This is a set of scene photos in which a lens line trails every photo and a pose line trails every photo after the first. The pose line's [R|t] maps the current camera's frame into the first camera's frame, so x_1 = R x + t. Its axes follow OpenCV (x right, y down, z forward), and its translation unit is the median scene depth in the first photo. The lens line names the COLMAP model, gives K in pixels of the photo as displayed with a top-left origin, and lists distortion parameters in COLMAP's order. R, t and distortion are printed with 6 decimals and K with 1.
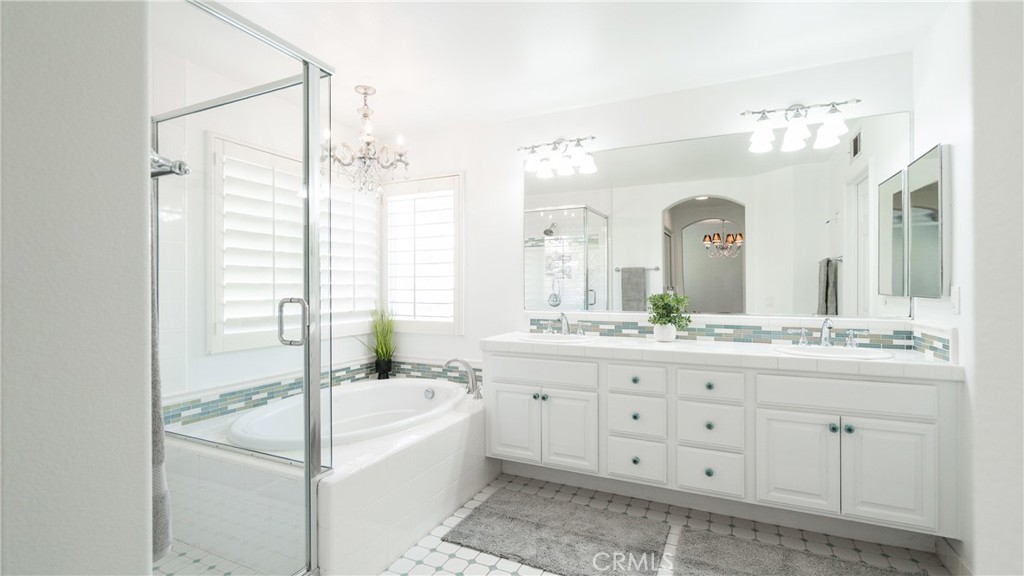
lens RADIAL K [[470.2, 0, 503.9], [0, 470.2, 289.1], [0, 0, 1]] dist [-0.006308, 0.000325]
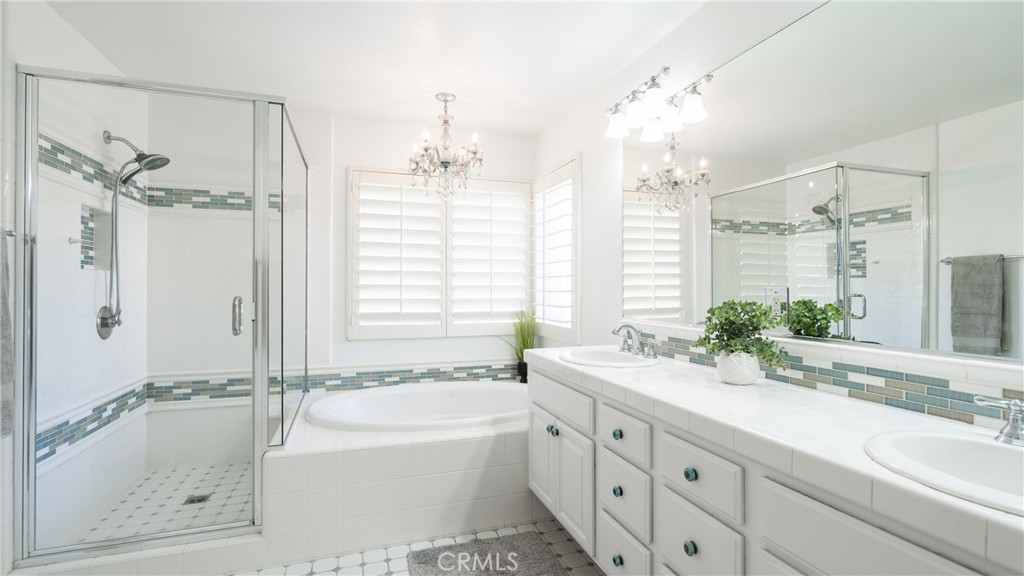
lens RADIAL K [[470.2, 0, 508.2], [0, 470.2, 288.9], [0, 0, 1]] dist [-0.006308, 0.000325]
pose [[0.694224, 0.004129, -0.719747, 0.524379], [-0.008030, 0.999966, -0.002009, -0.001143], [0.719714, 0.007175, 0.694234, 0.368151]]
